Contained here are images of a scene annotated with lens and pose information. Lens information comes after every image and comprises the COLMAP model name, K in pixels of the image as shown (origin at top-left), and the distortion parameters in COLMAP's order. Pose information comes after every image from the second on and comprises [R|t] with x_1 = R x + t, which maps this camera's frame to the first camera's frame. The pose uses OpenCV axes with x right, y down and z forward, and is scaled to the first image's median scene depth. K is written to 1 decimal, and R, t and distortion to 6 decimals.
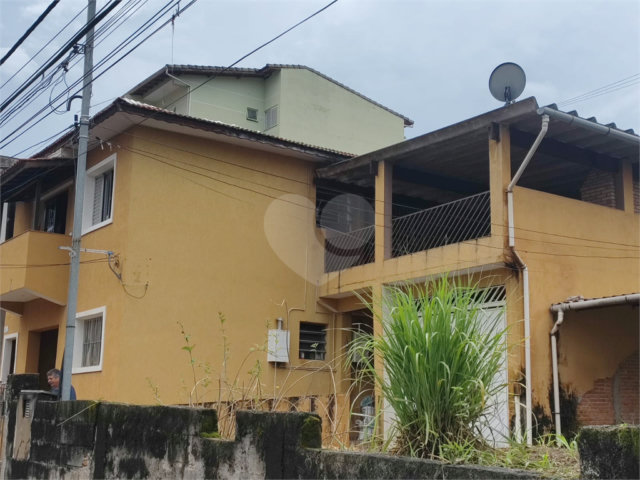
lens RADIAL K [[875.8, 0, 320.0], [0, 875.8, 240.0], [0, 0, 1]] dist [0.109960, -0.315028]
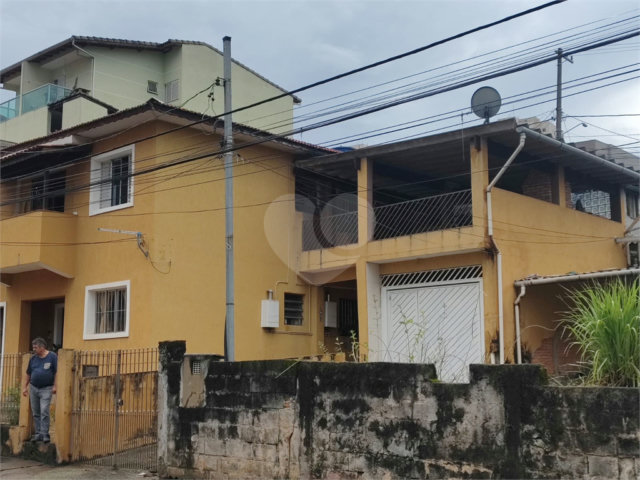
lens RADIAL K [[875.8, 0, 320.0], [0, 875.8, 240.0], [0, 0, 1]] dist [0.109960, -0.315028]
pose [[0.980081, 0.010381, 0.198329, -0.257893], [-0.019108, 0.998929, 0.042139, -0.032764], [-0.197679, -0.045090, 0.979229, -0.176482]]
